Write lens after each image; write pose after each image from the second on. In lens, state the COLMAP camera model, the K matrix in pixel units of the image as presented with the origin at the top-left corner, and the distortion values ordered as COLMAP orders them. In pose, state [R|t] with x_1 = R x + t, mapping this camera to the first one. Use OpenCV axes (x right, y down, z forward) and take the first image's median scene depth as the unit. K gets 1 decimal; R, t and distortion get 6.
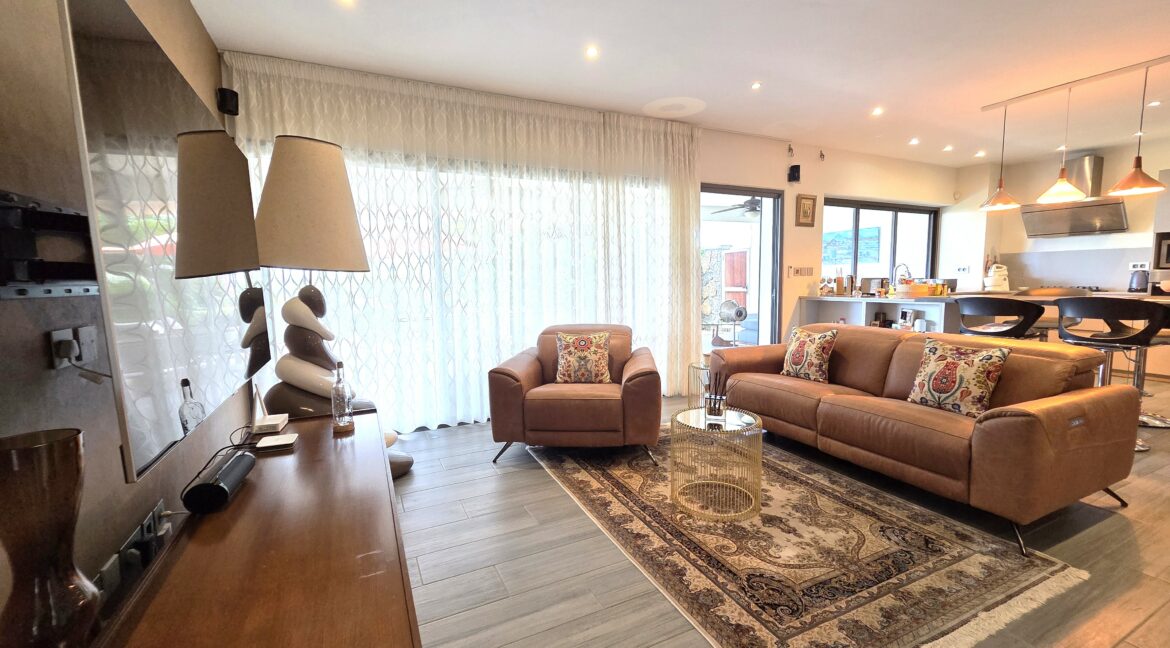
lens RADIAL K [[475.8, 0, 585.0], [0, 475.8, 324.0], [0, 0, 1]] dist [-0.000619, -0.000041]
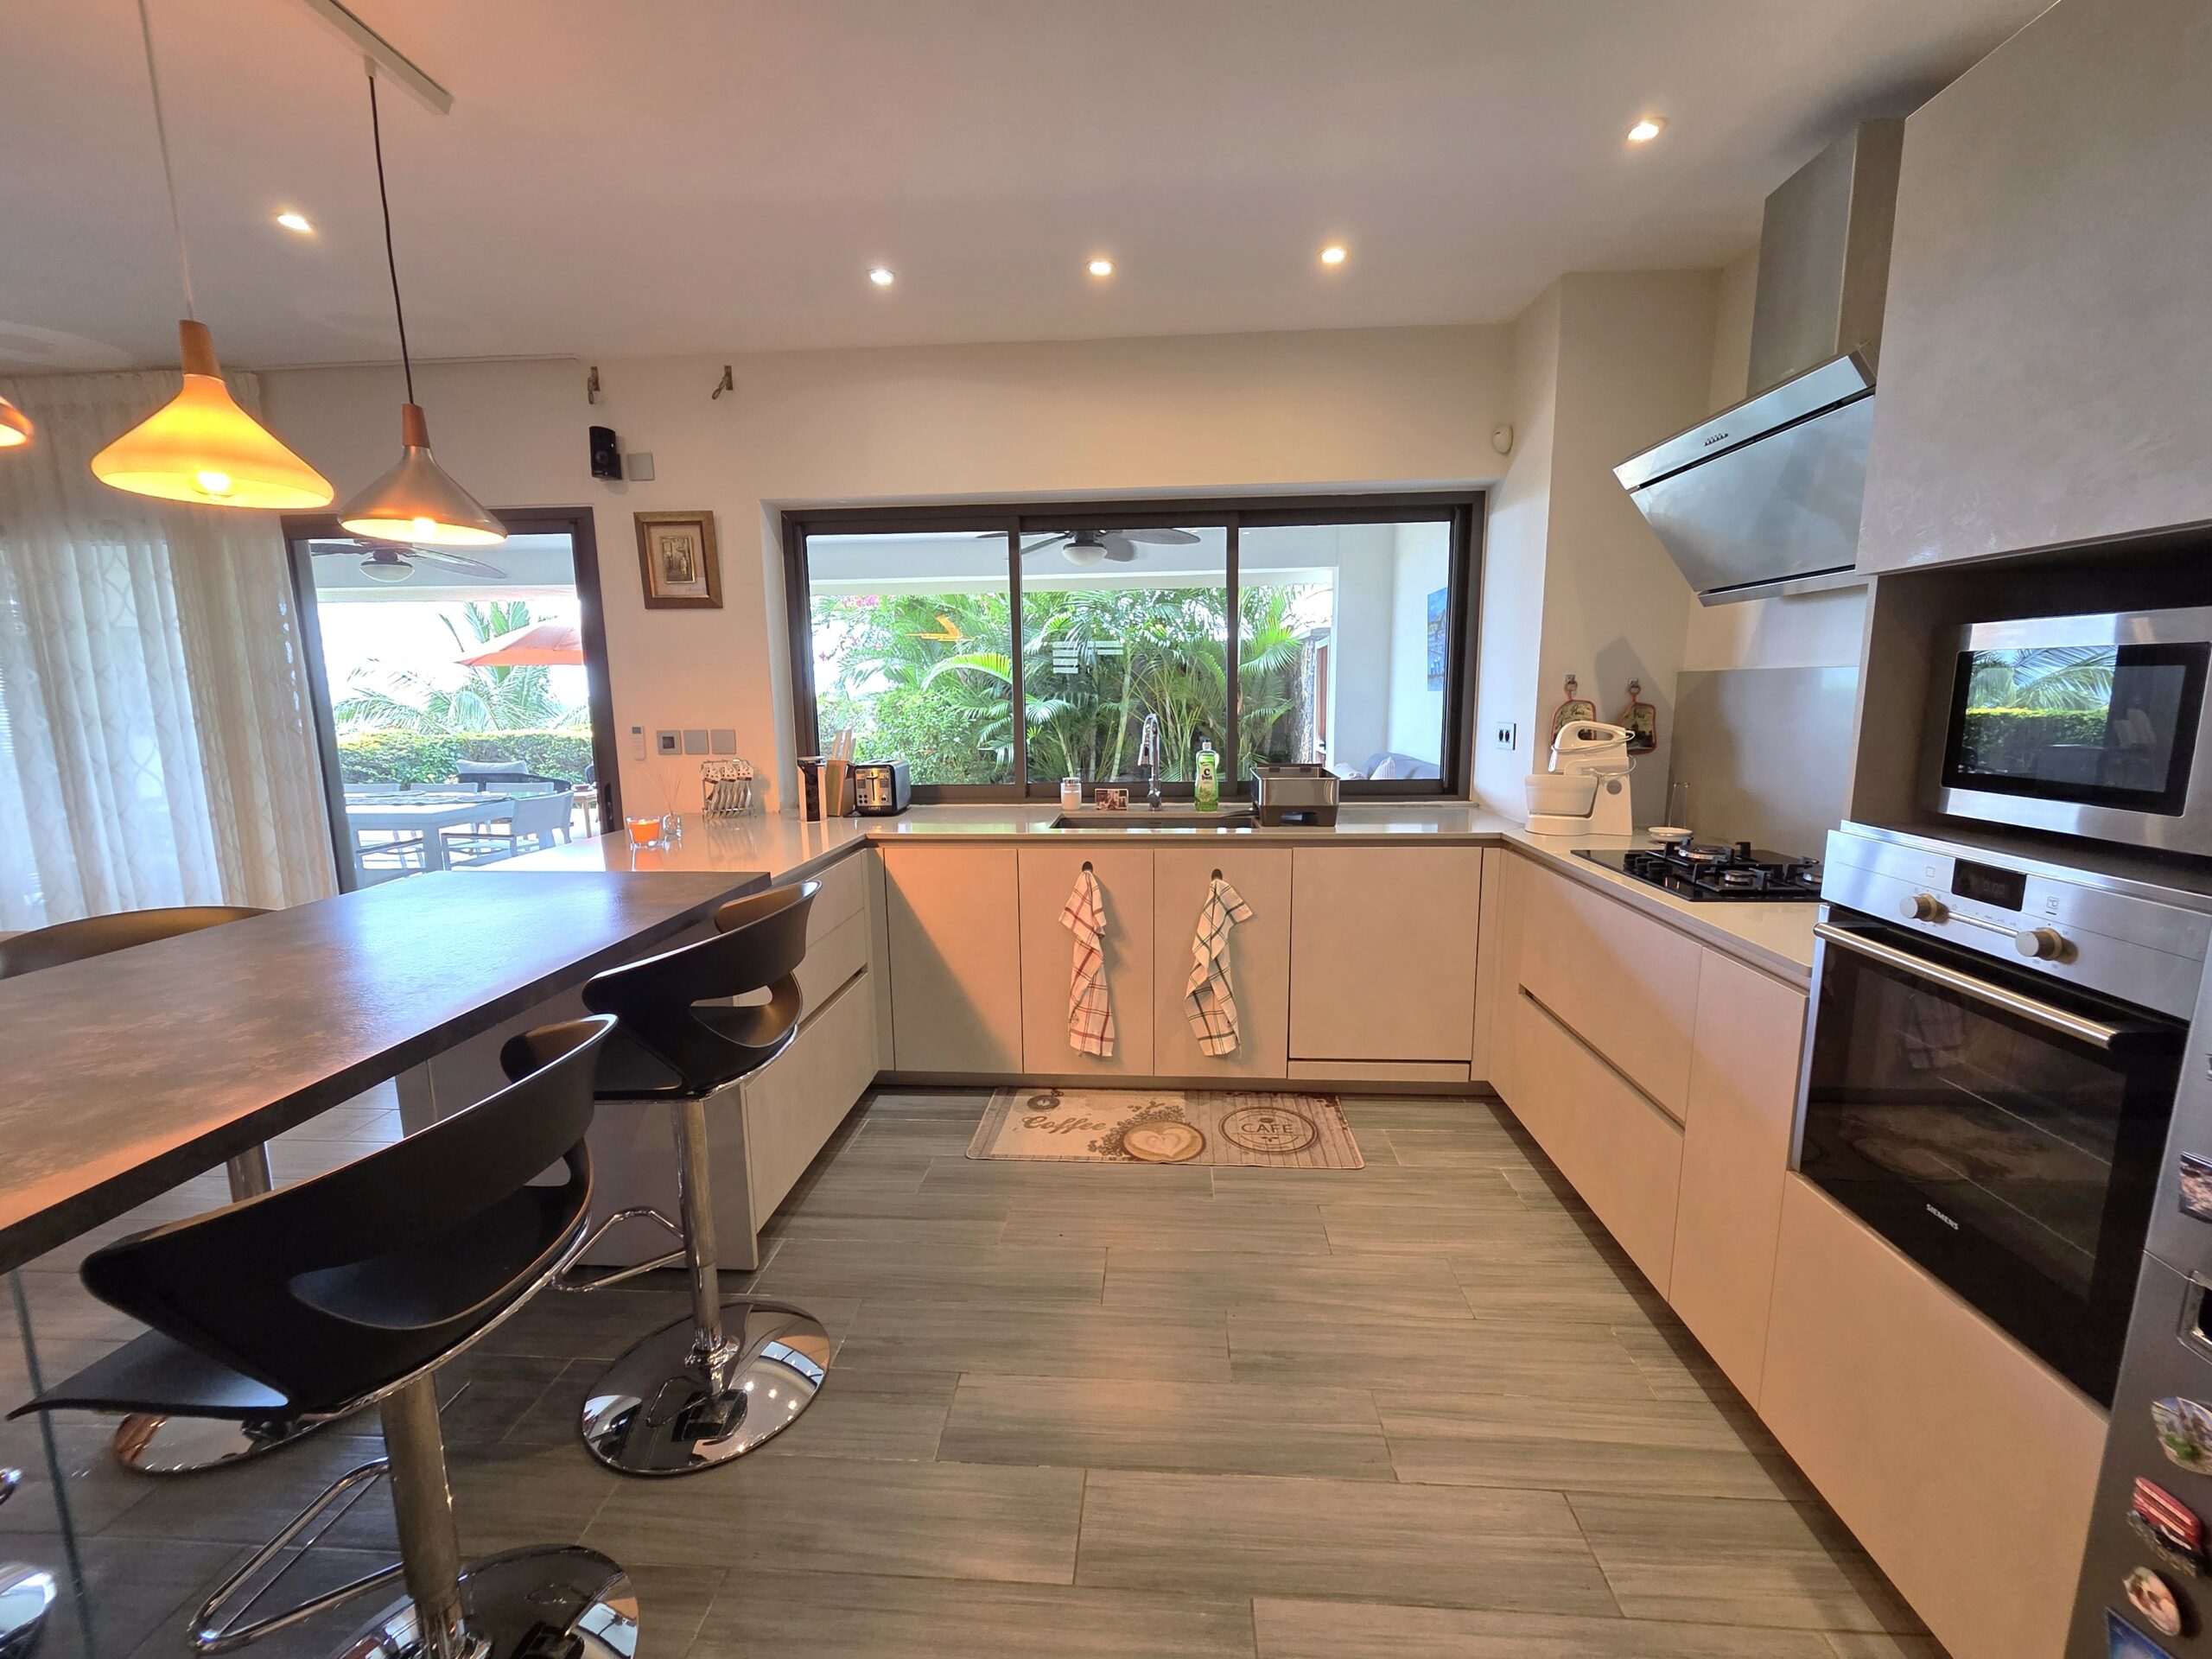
lens RADIAL K [[890.2, 0, 1106.0], [0, 890.2, 829.5], [0, 0, 1]] dist [-0.001198, -0.000233]
pose [[0.864558, 0.074303, -0.497010, 1.057436], [-0.049355, 0.996782, 0.063166, -0.105316], [0.500104, -0.030080, 0.865443, 0.609846]]
